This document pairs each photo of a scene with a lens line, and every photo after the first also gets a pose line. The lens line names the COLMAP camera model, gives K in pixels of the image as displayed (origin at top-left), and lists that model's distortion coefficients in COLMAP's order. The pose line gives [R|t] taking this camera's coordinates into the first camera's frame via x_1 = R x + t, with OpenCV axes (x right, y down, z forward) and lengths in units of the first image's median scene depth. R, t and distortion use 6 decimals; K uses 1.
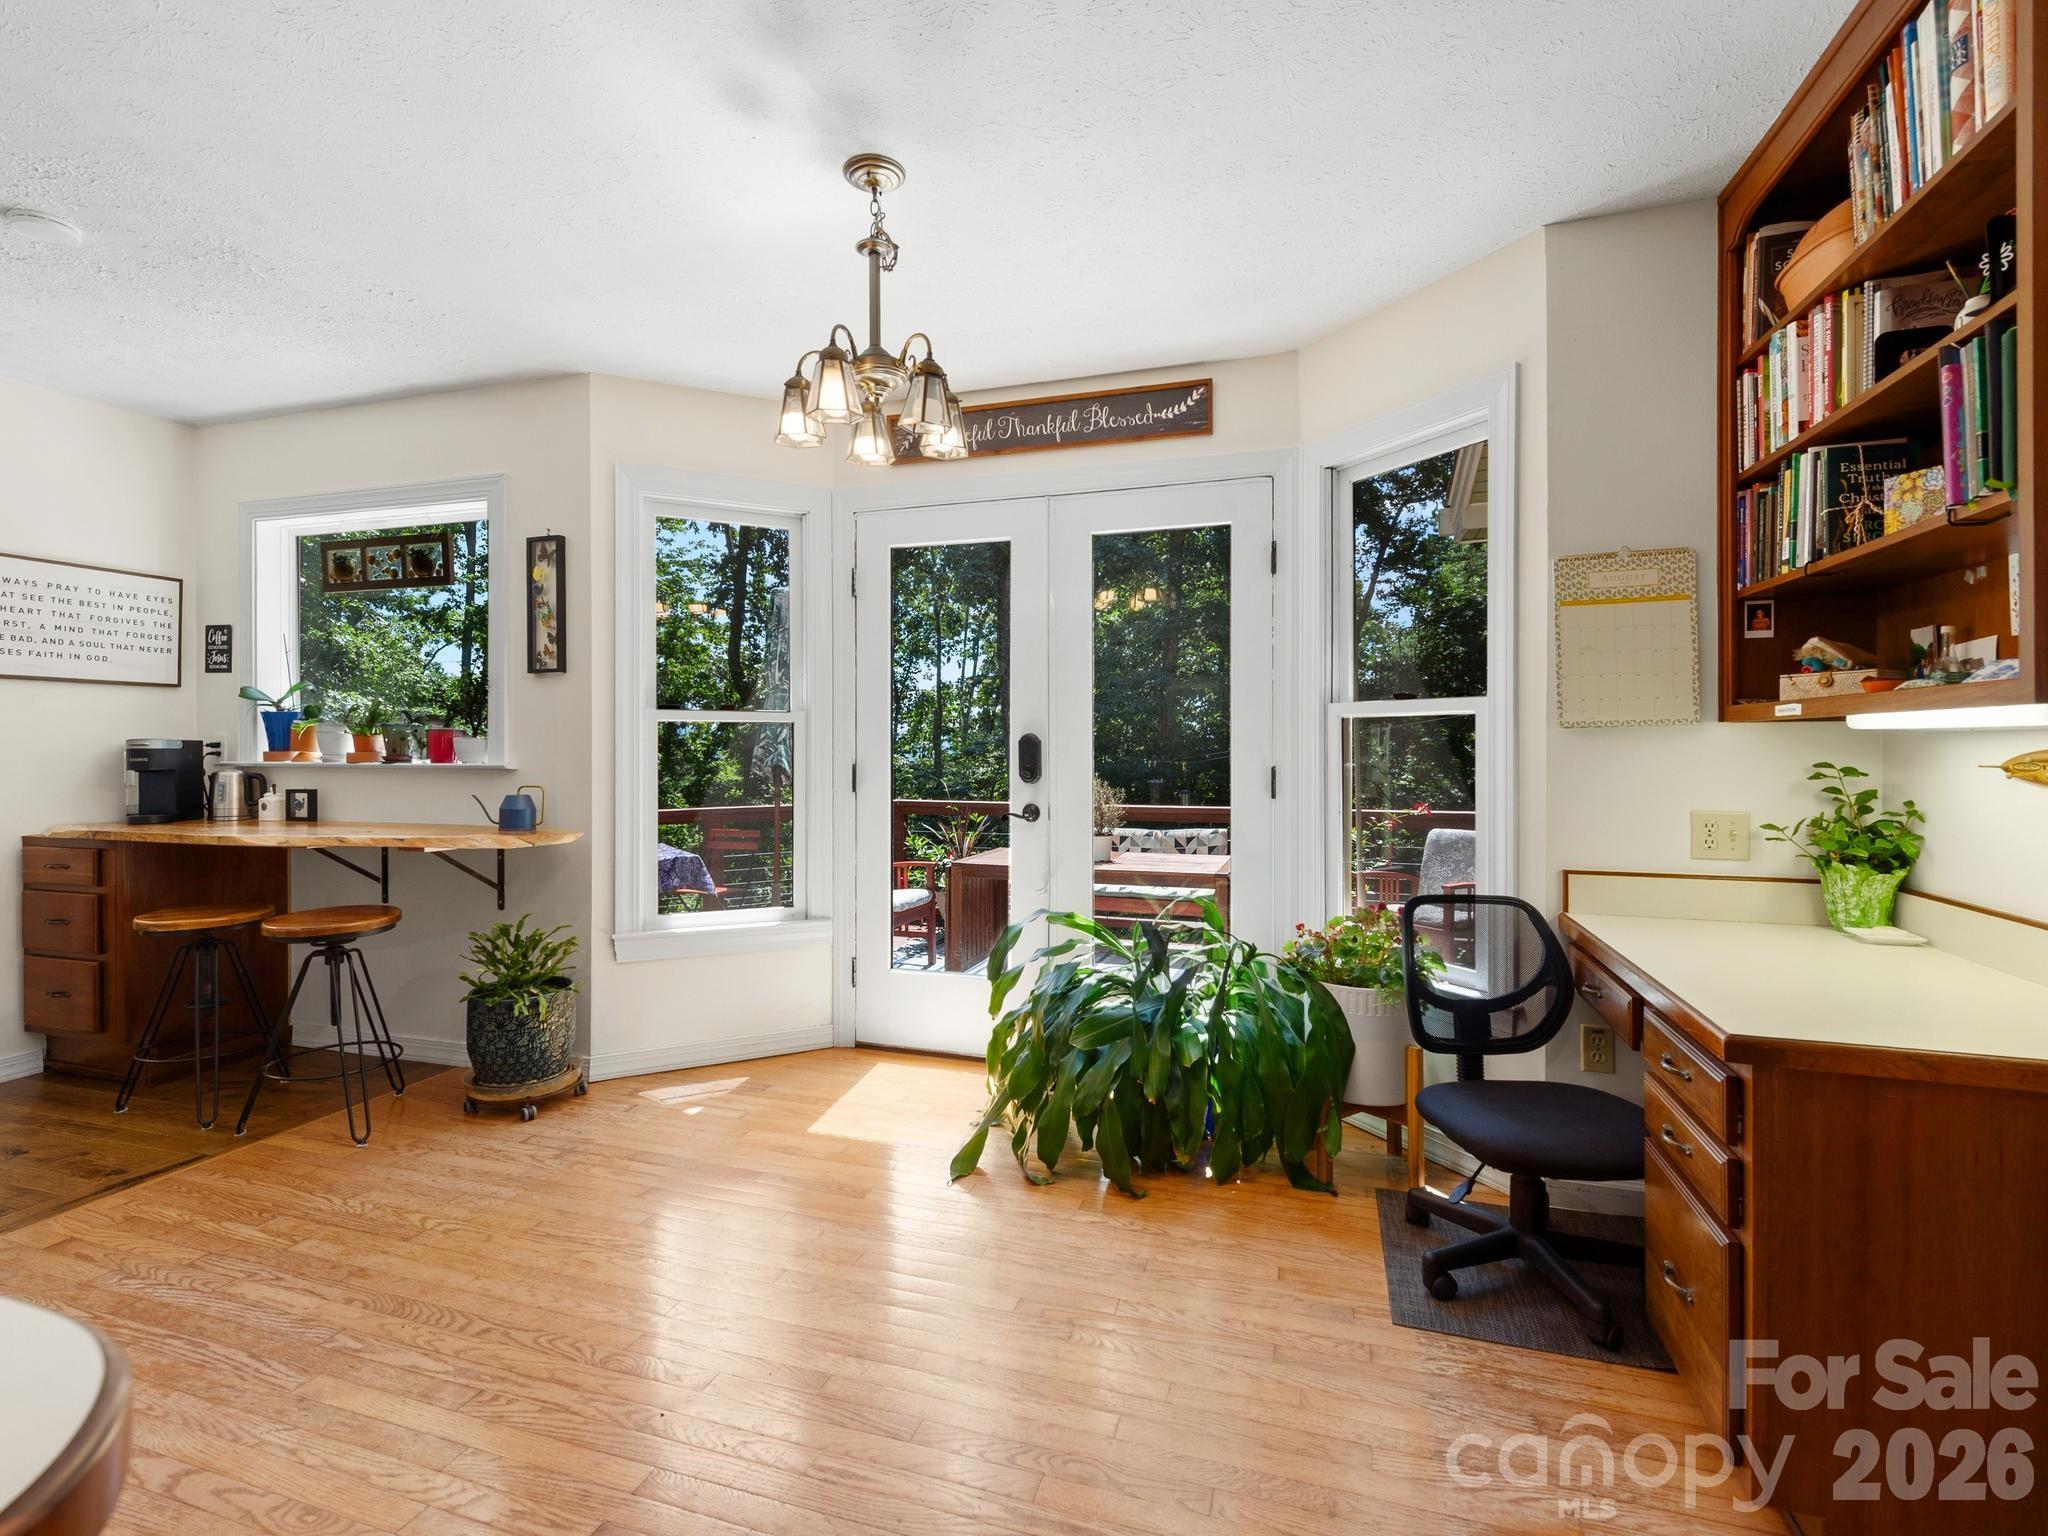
lens RADIAL K [[977.1, 0, 1029.8], [0, 977.1, 747.5], [0, 0, 1]] dist [0.006322, -0.000877]
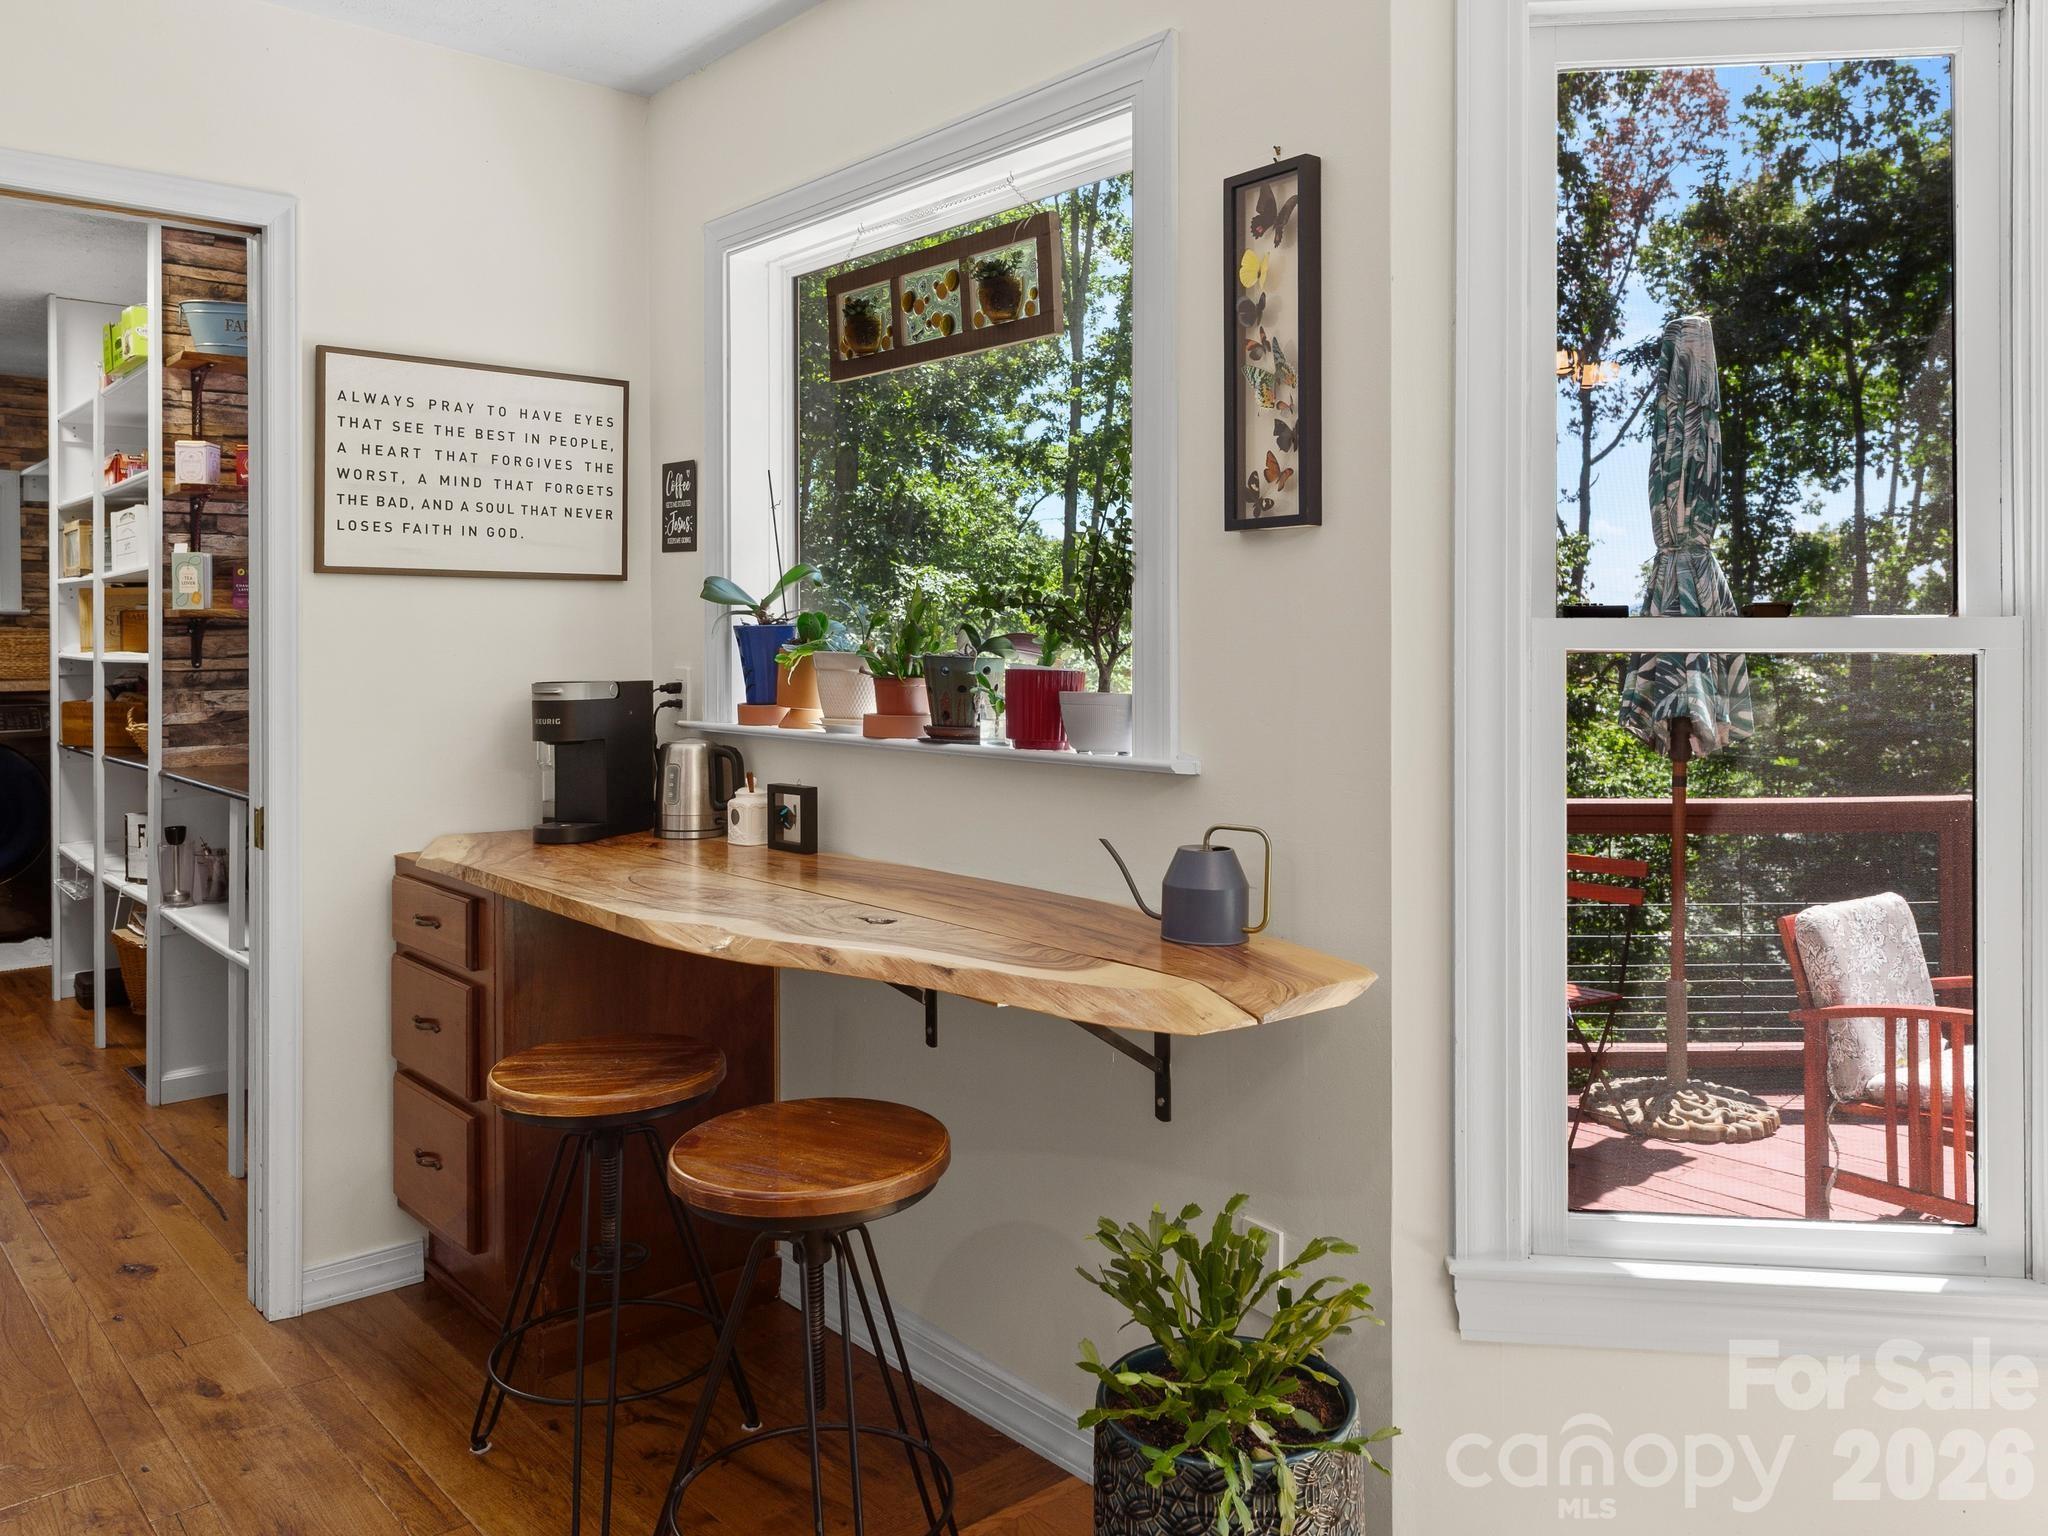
lens RADIAL K [[1545.0, 0, 997.8], [0, 1545.0, 649.9], [0, 0, 1]] dist [0.043460, -0.006126]
pose [[0.842859, 0.004183, -0.538118, -0.240373], [0.000654, 0.999961, 0.008799, -0.031728], [0.538134, -0.007768, 0.842824, 0.403125]]
